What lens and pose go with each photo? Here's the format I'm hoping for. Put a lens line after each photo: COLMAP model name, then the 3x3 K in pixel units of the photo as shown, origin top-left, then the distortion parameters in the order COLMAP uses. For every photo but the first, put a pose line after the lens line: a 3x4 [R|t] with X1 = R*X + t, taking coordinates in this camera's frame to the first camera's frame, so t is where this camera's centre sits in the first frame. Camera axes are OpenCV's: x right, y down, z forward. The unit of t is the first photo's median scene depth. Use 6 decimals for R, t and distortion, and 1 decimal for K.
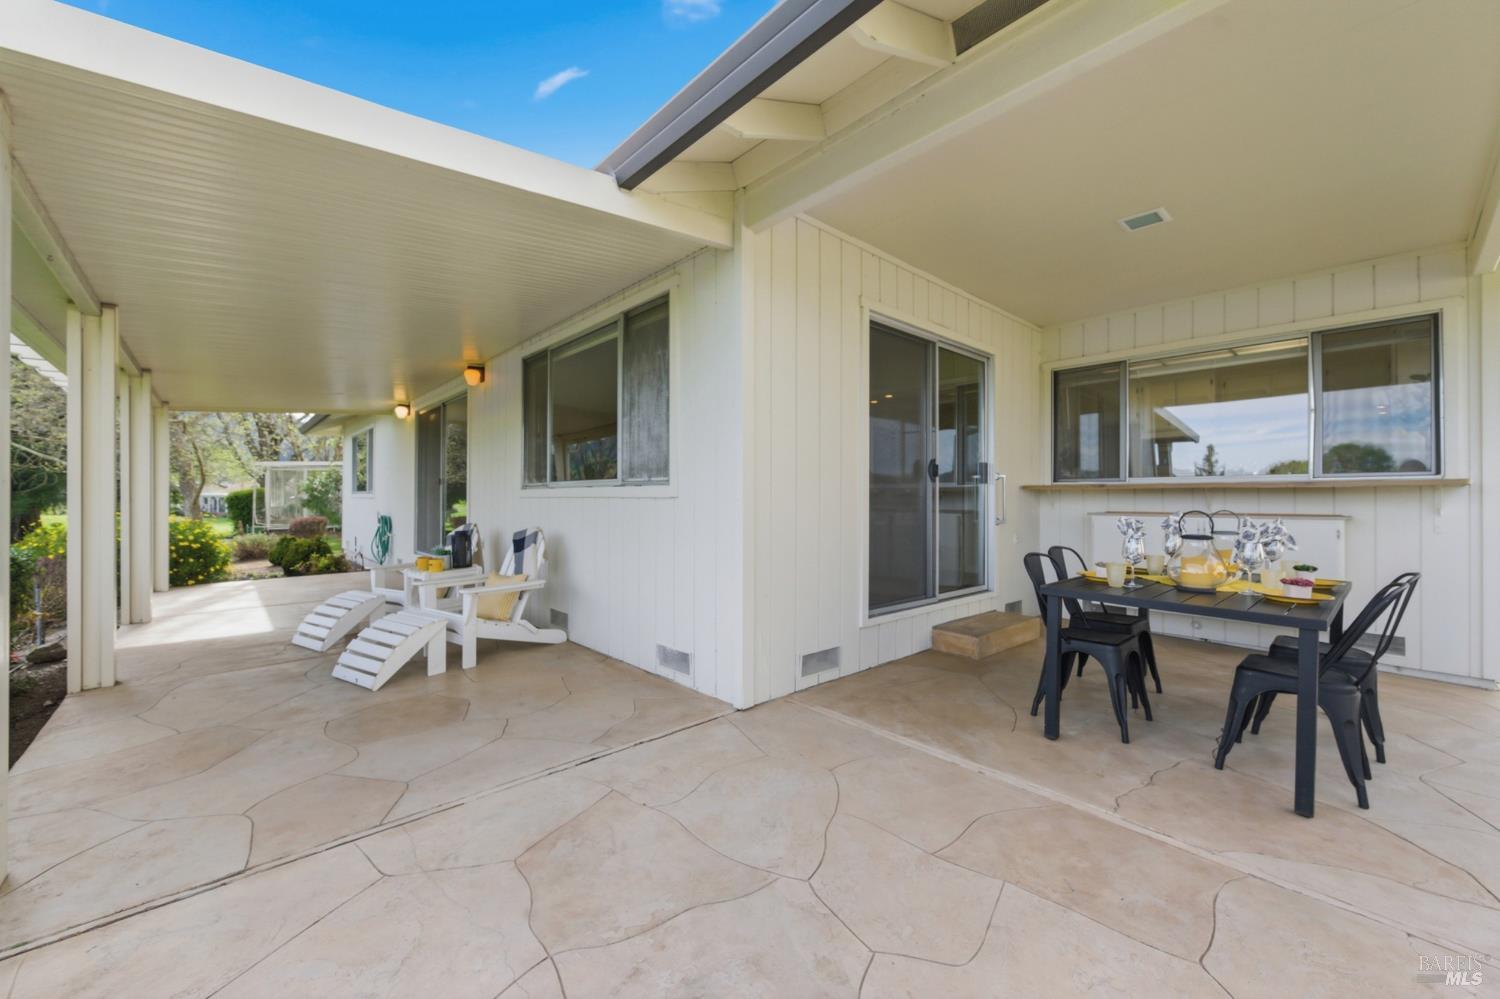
lens RADIAL K [[586.4, 0, 749.3], [0, 586.4, 497.2], [0, 0, 1]] dist [0.002889, -0.000375]
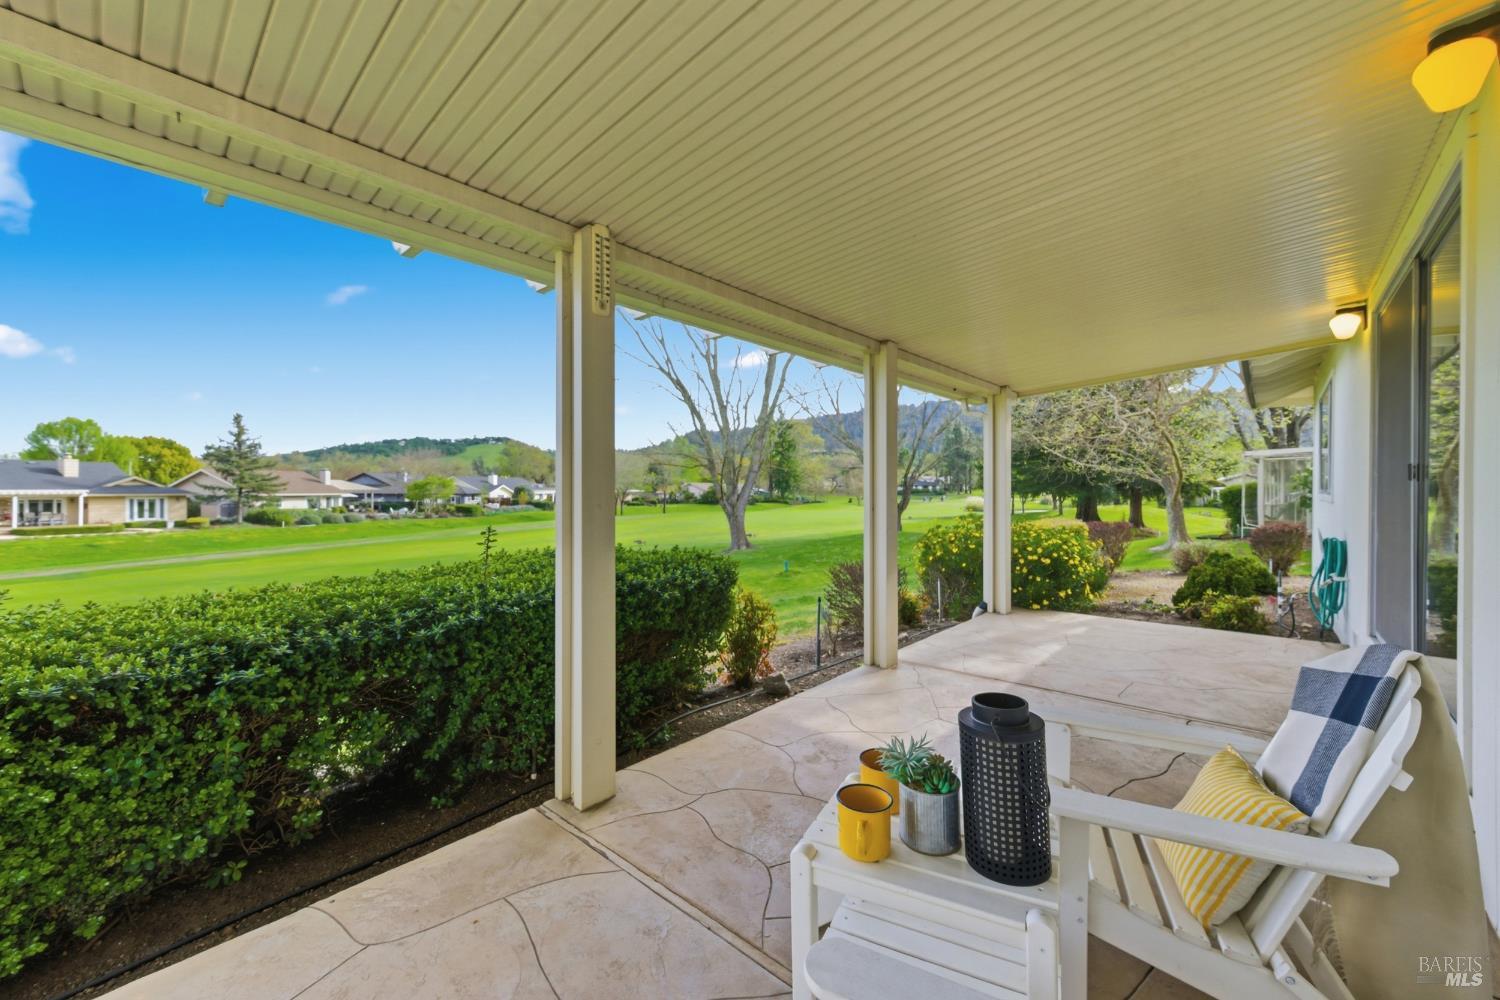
lens RADIAL K [[595.2, 0, 749.3], [0, 595.2, 492.0], [0, 0, 1]] dist [-0.000056, -0.000182]
pose [[0.112726, 0.007187, -0.993600, -0.180831], [-0.002595, 0.999973, 0.006938, -0.015614], [0.993623, 0.001797, 0.112742, 0.498039]]
